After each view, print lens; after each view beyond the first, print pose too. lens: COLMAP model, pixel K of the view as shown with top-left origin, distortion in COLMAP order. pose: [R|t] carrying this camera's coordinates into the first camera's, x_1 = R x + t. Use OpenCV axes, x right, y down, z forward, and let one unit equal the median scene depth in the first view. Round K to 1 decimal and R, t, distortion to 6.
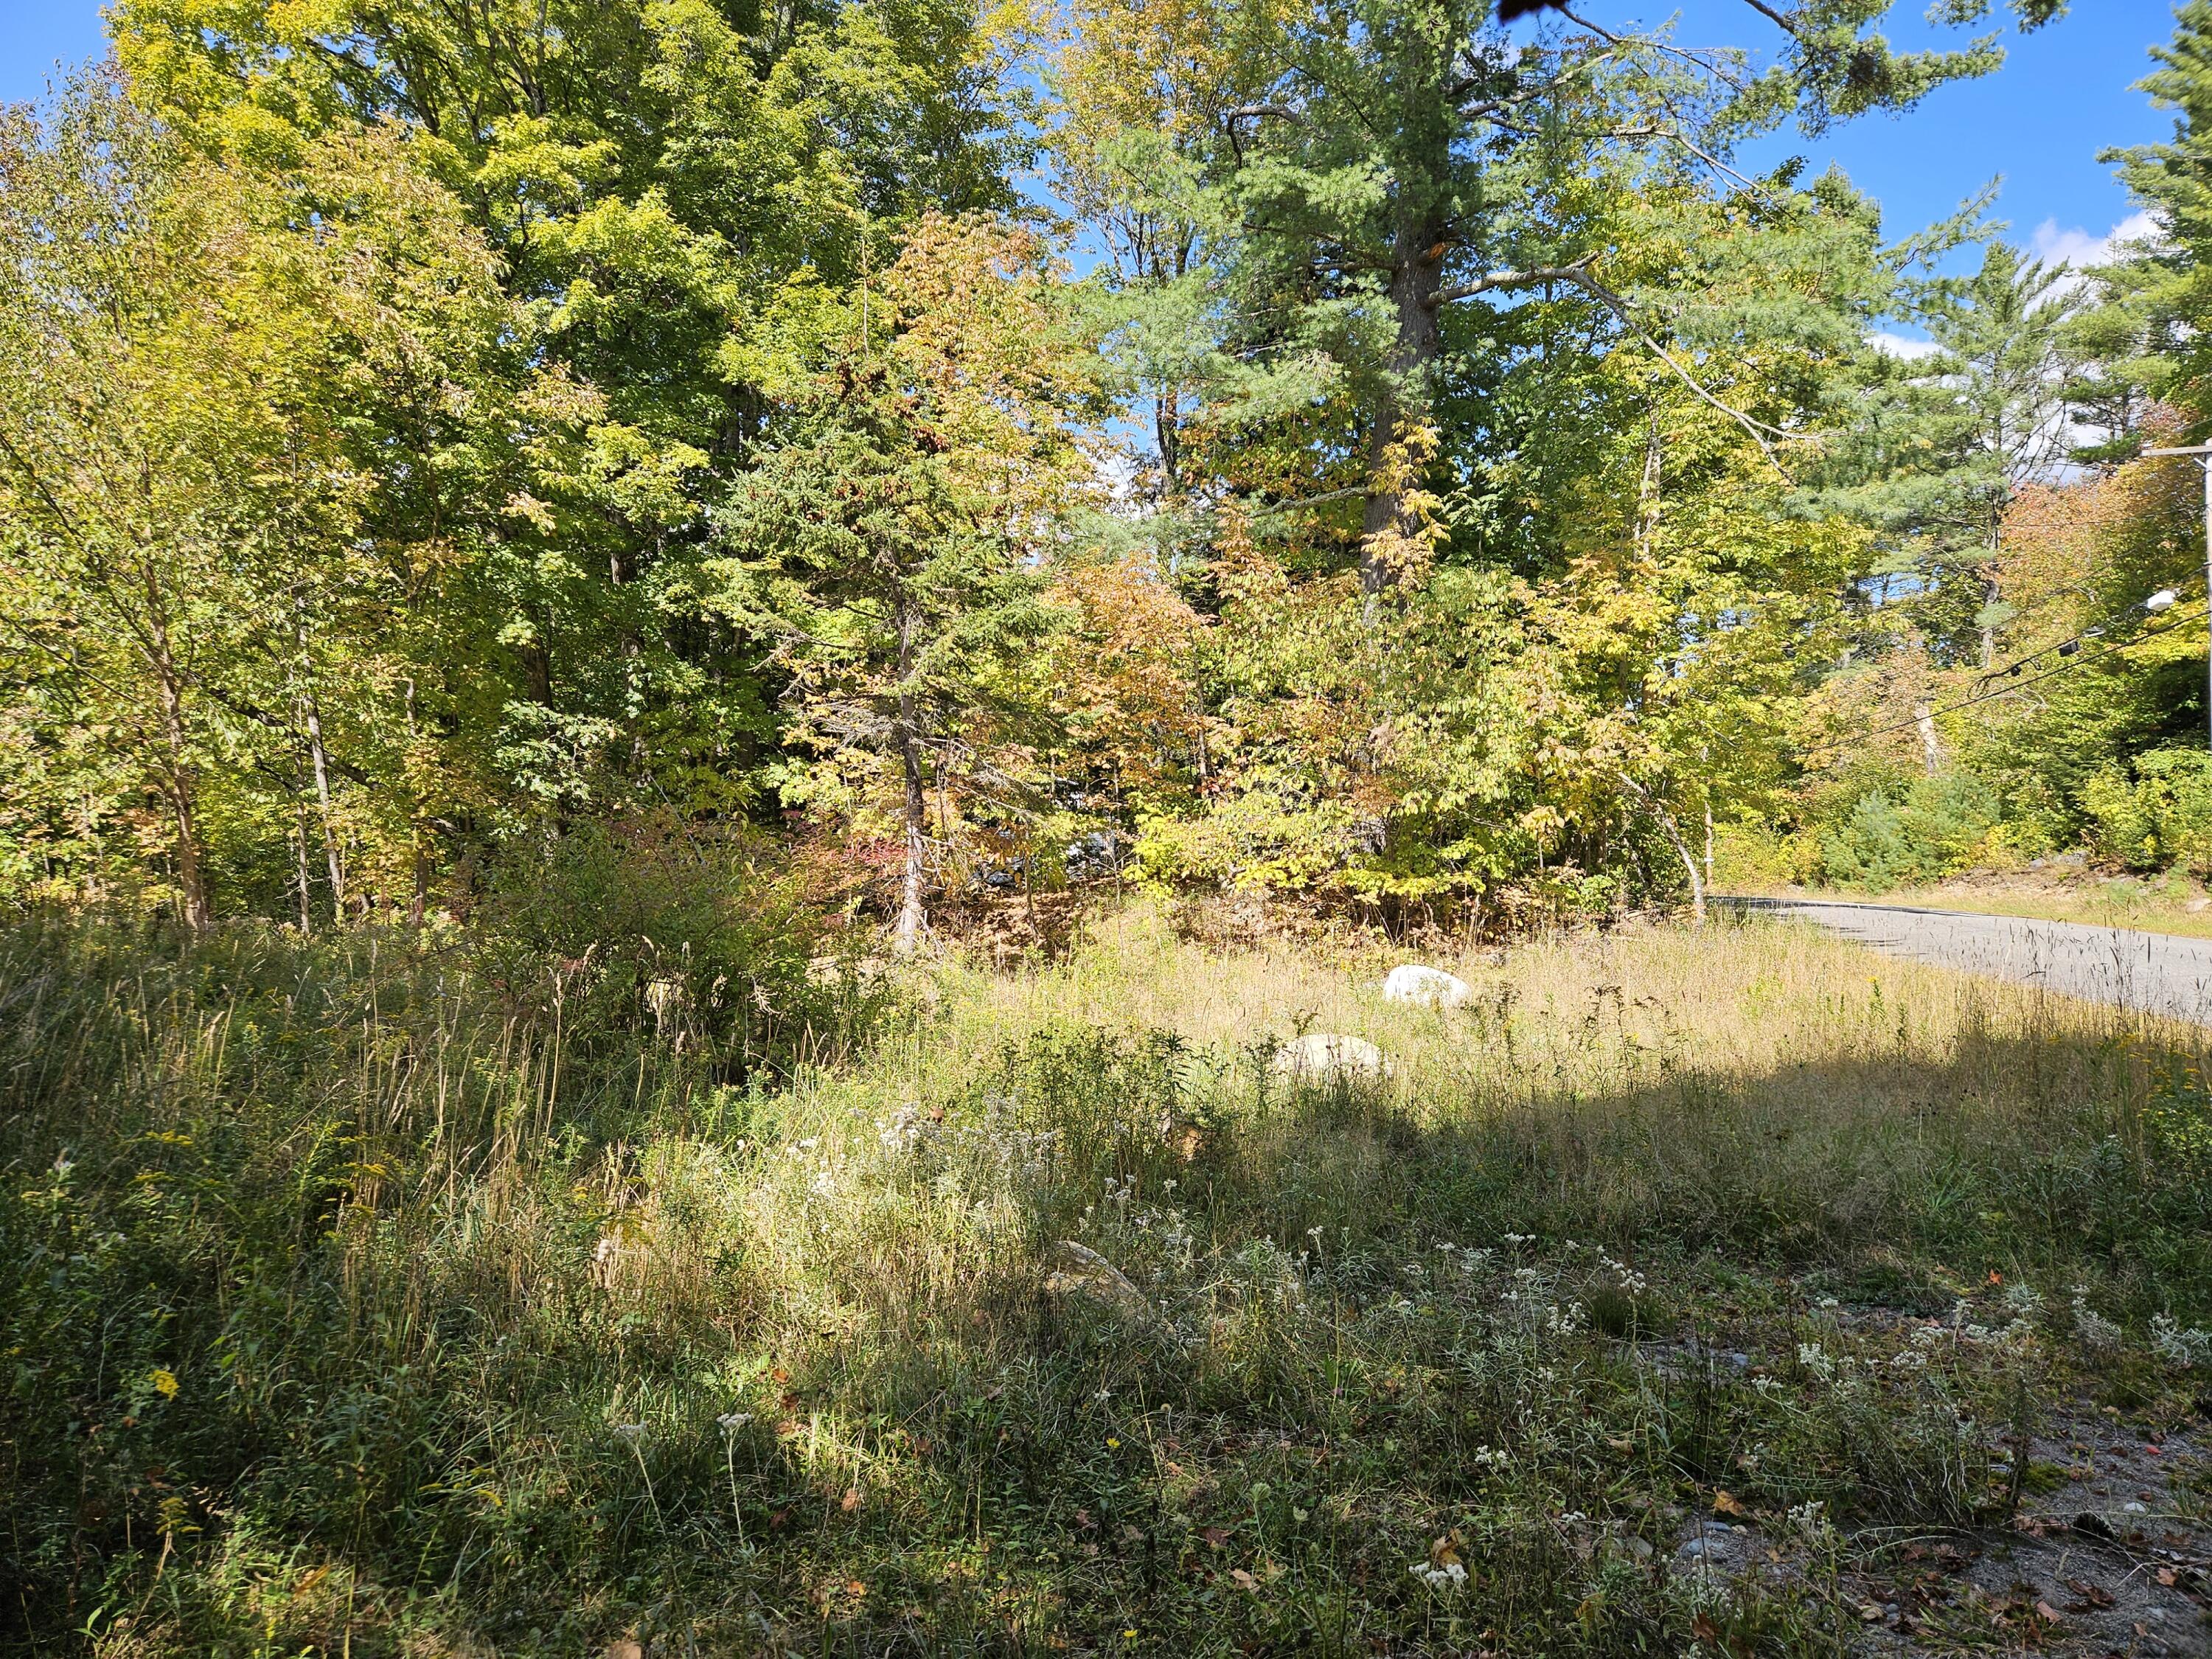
lens RADIAL K [[1489.5, 0, 1087.4], [0, 1489.5, 858.2], [0, 0, 1]] dist [0.025889, 0.000298]
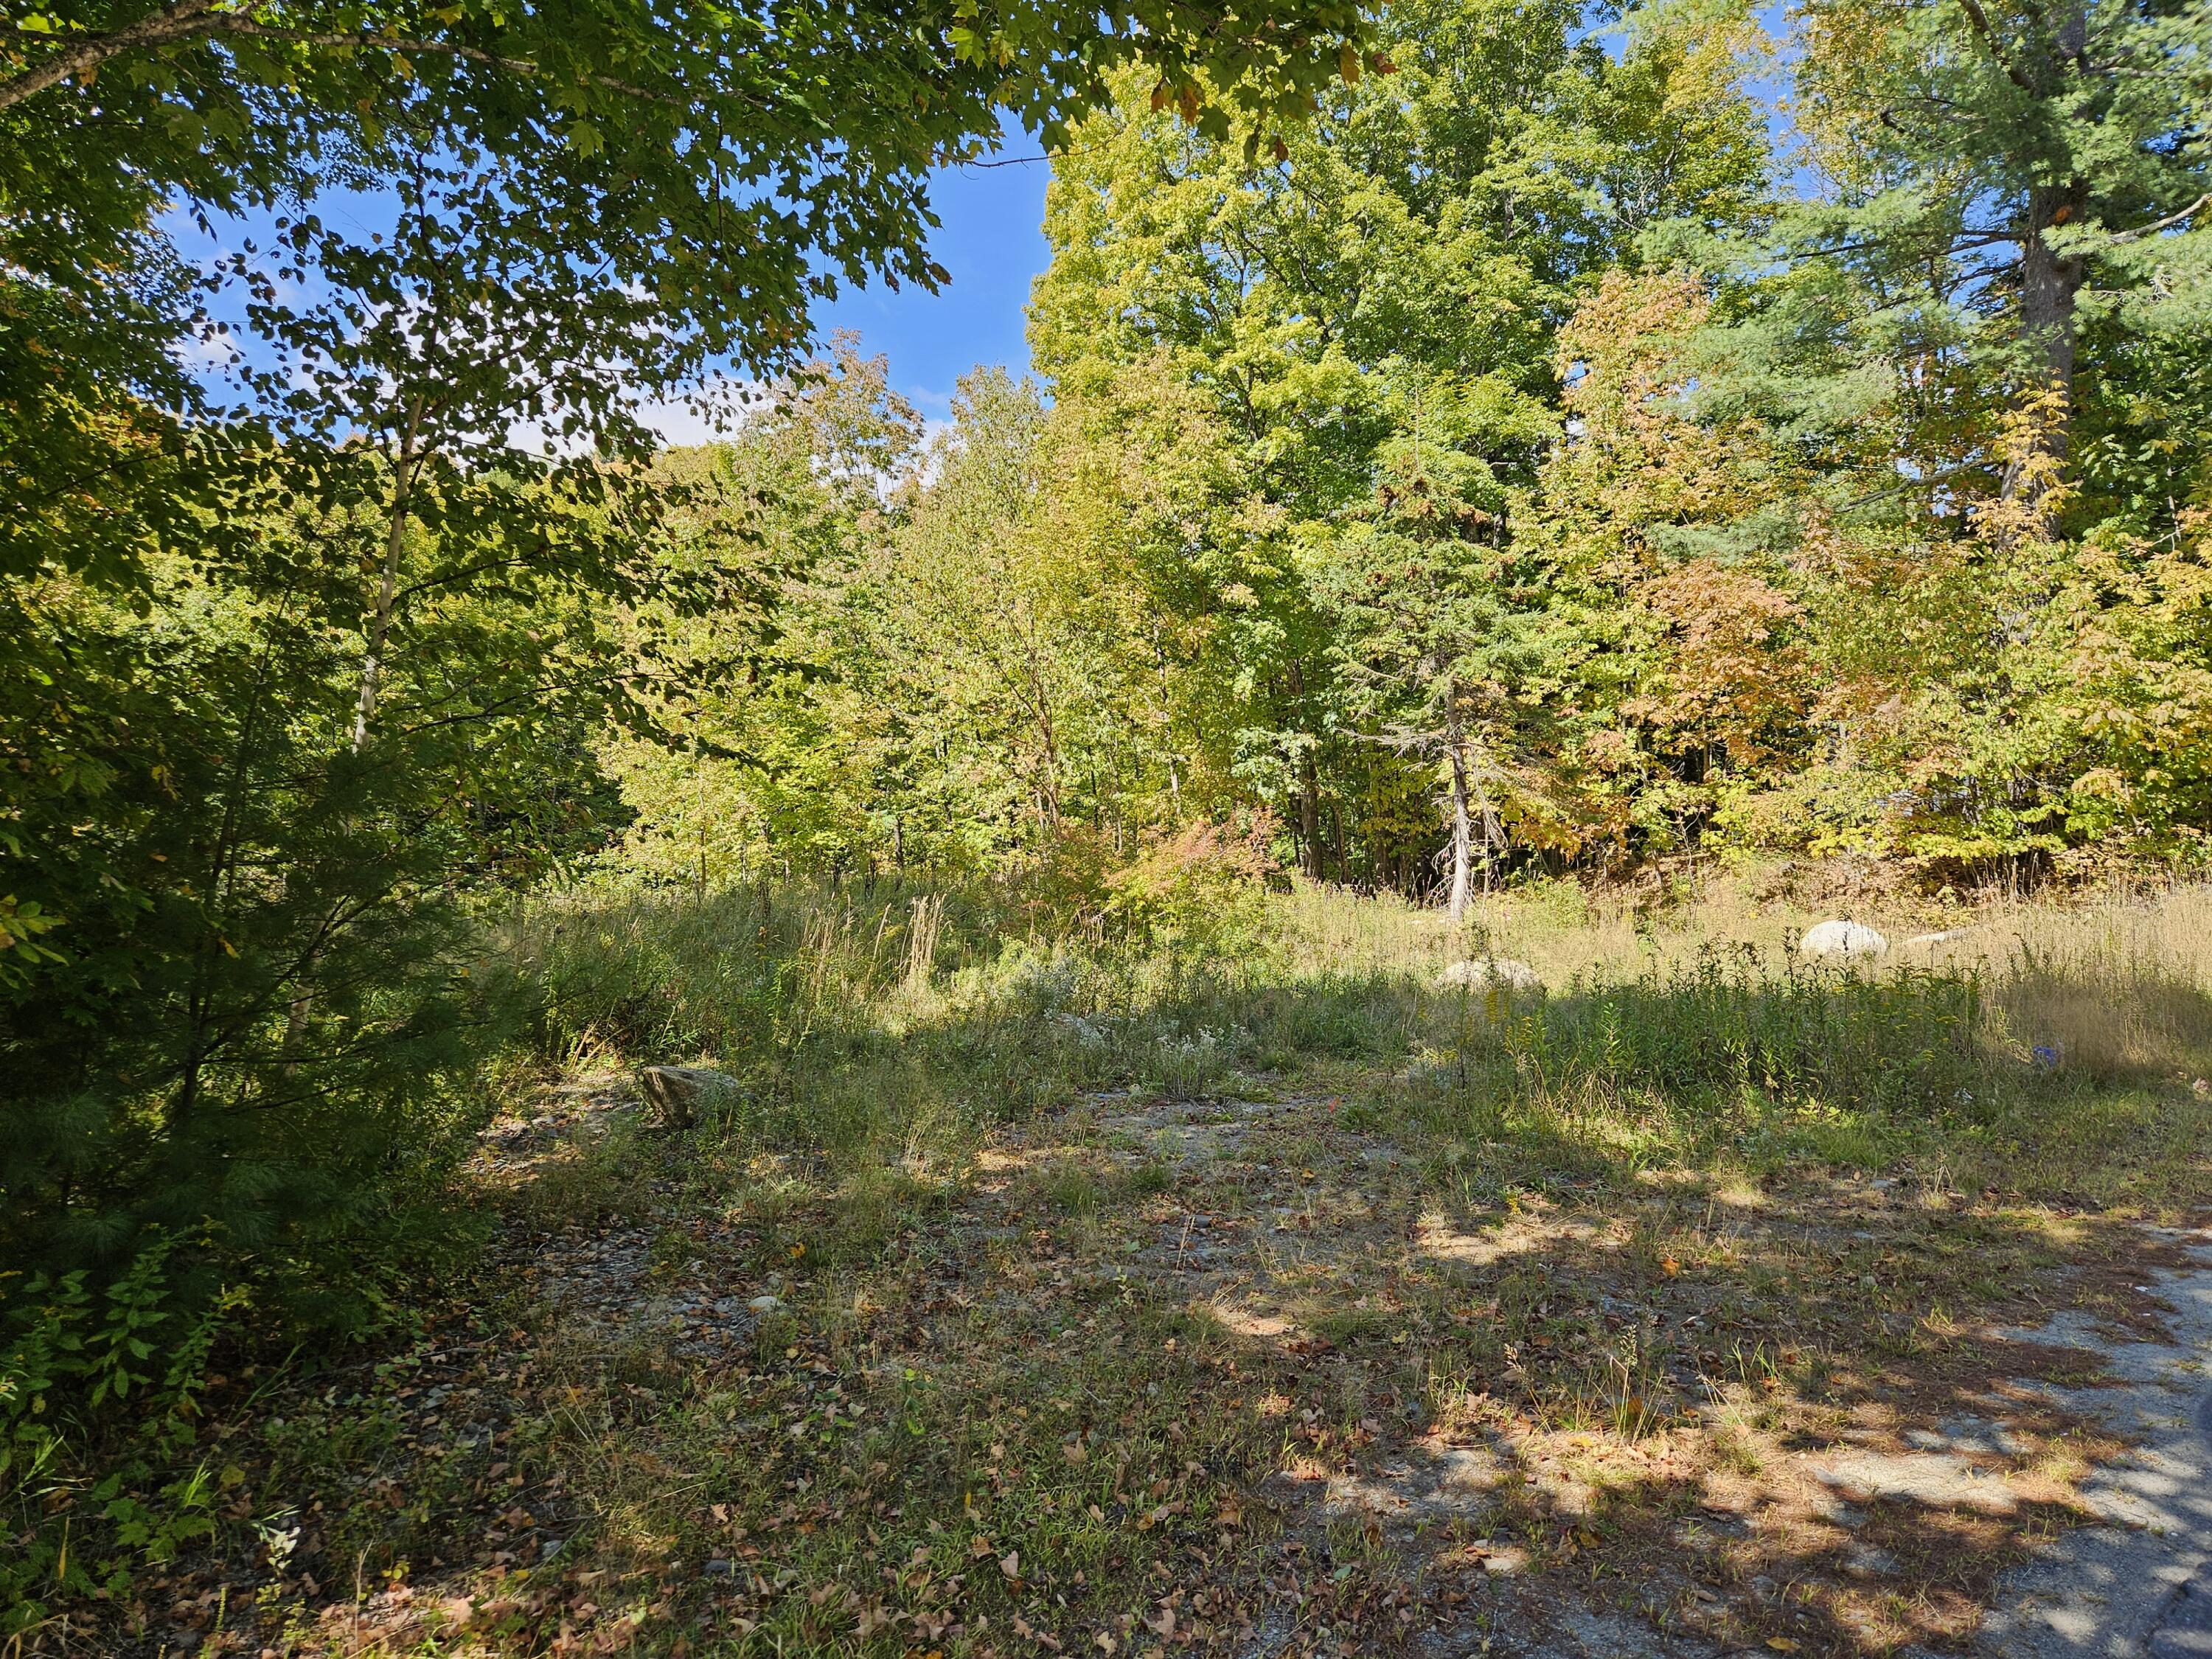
lens RADIAL K [[1471.1, 0, 1100.5], [0, 1471.1, 838.2], [0, 0, 1]] dist [0.079990, -0.071114]
pose [[0.802923, -0.014424, -0.595908, 0.352921], [0.025314, 0.999630, 0.009912, -0.014148], [0.595545, -0.023043, 0.802991, -0.230391]]
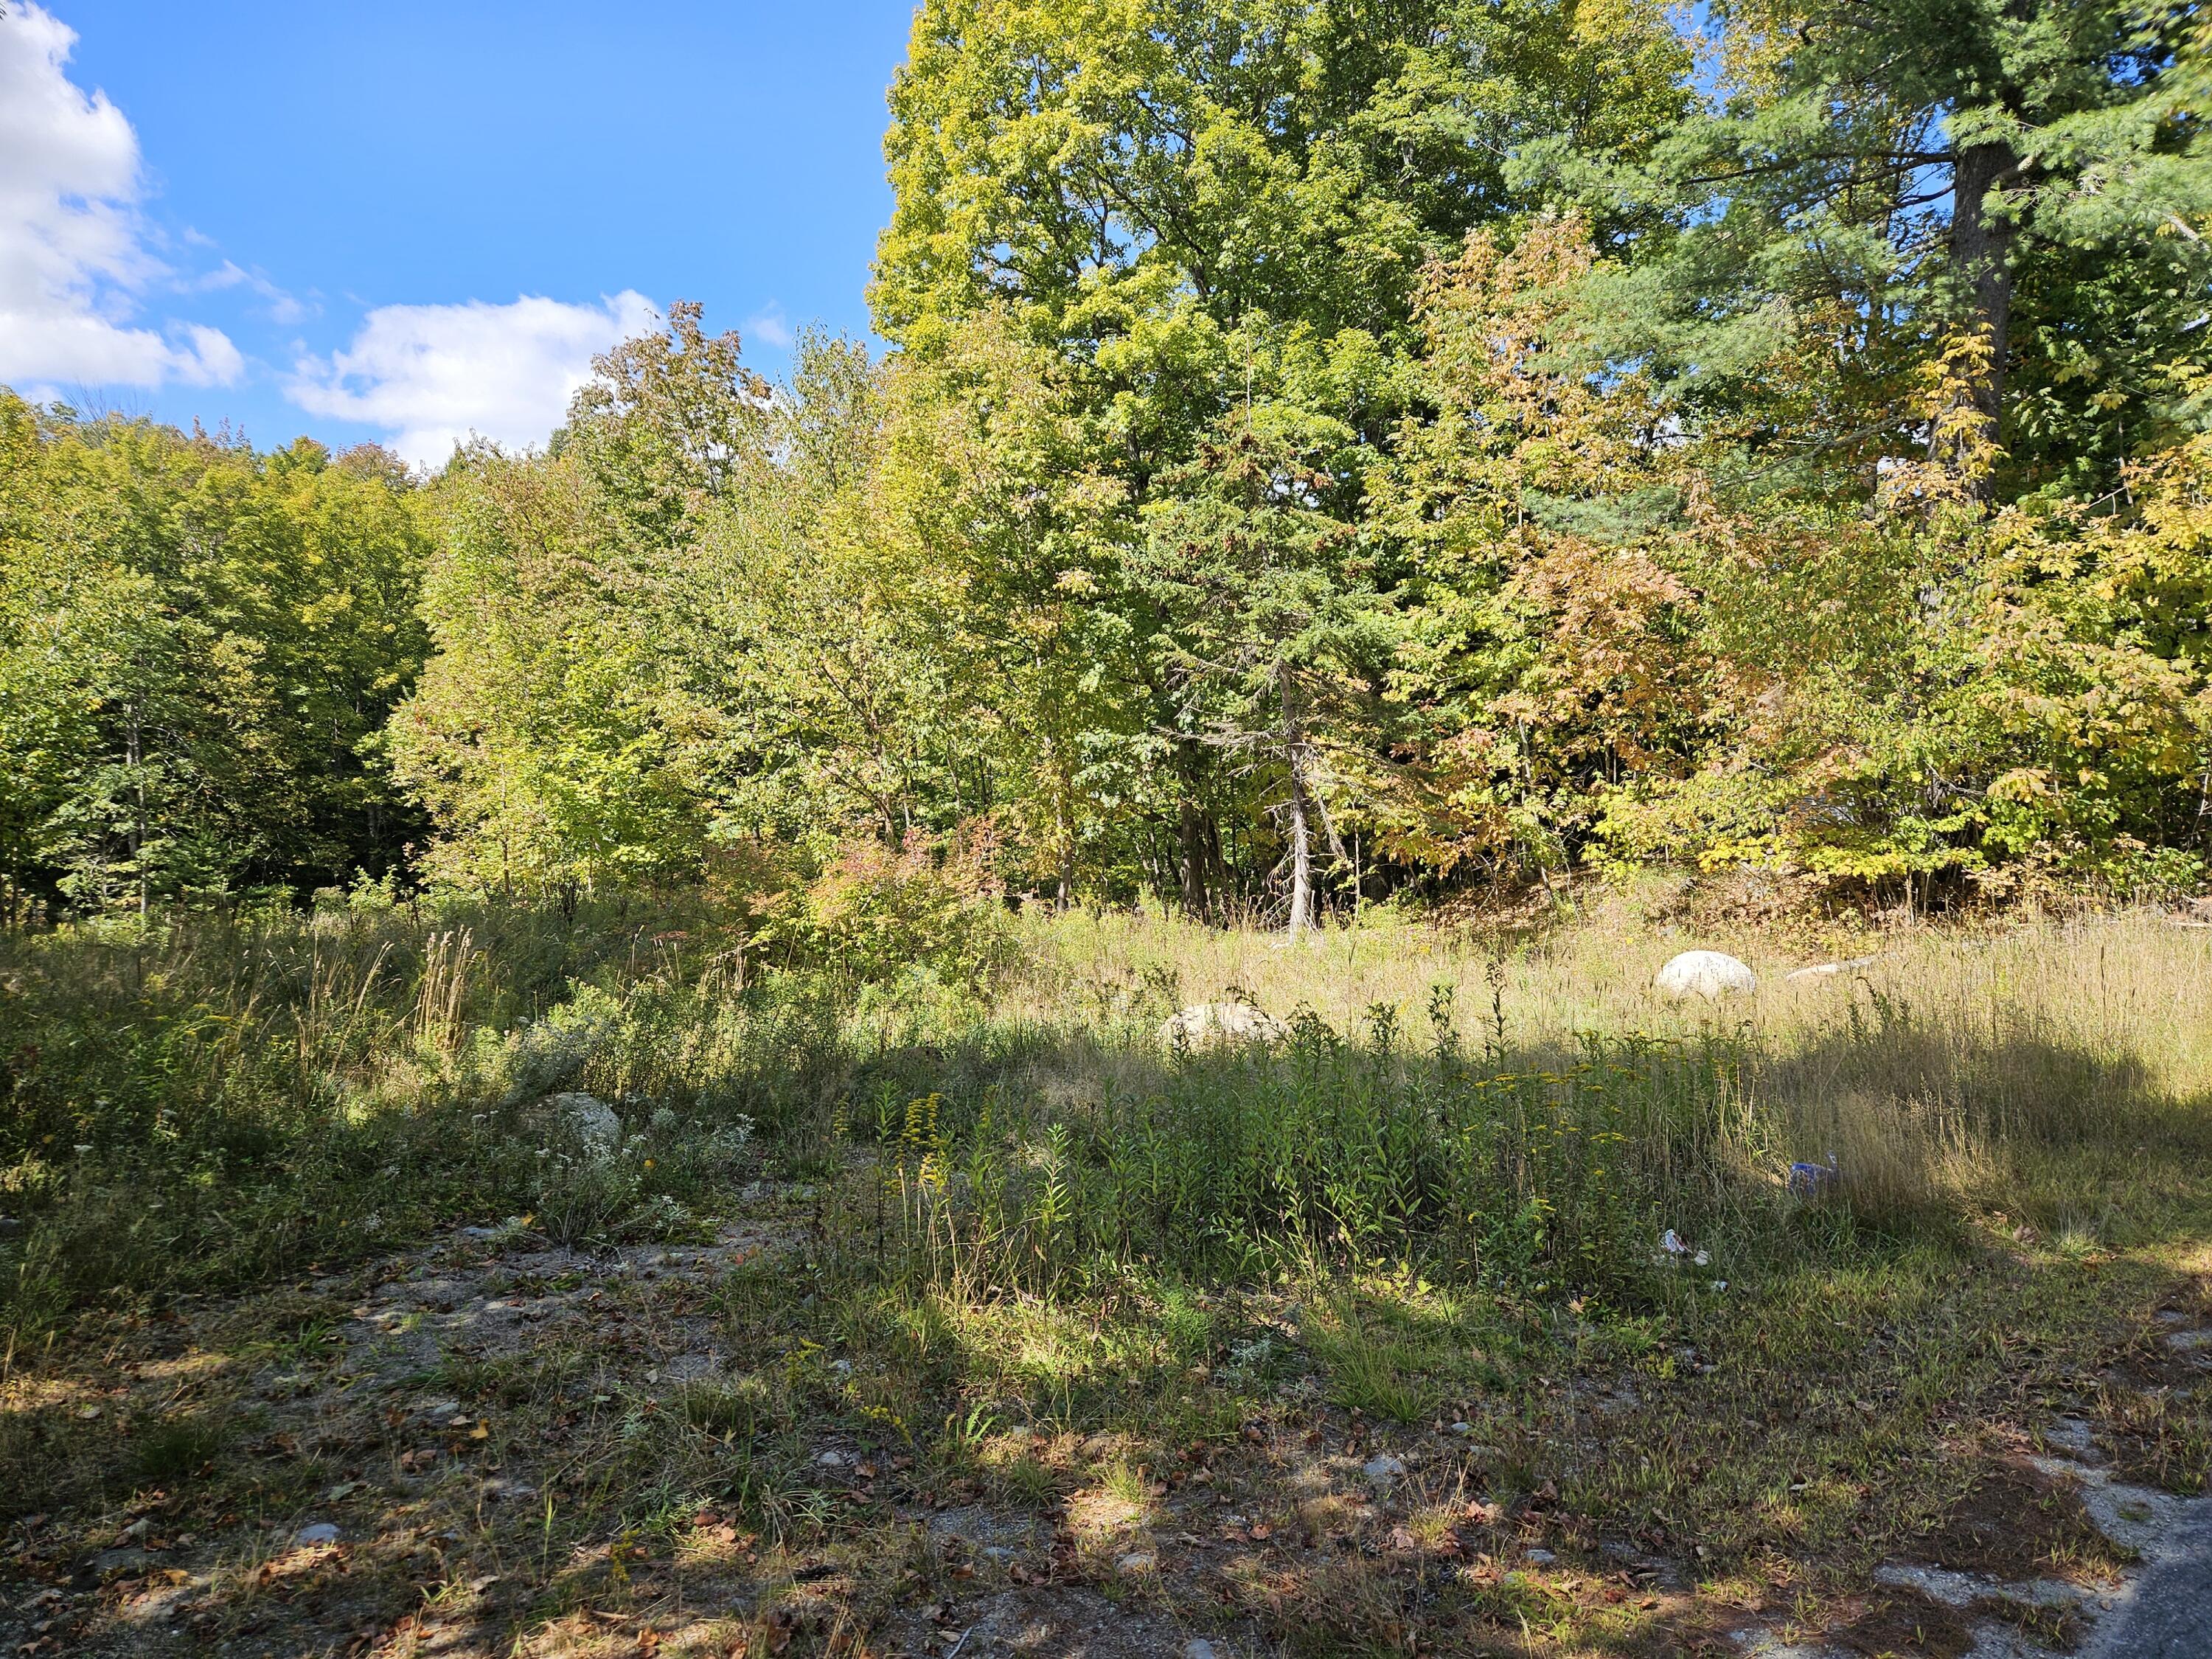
lens RADIAL K [[1471.1, 0, 1096.0], [0, 1471.1, 852.2], [0, 0, 1]] dist [0.079990, -0.071114]
pose [[0.801971, -0.015118, -0.597172, 0.377060], [0.025499, 0.999635, 0.008937, -0.008463], [0.596819, -0.022395, 0.802063, -0.019249]]
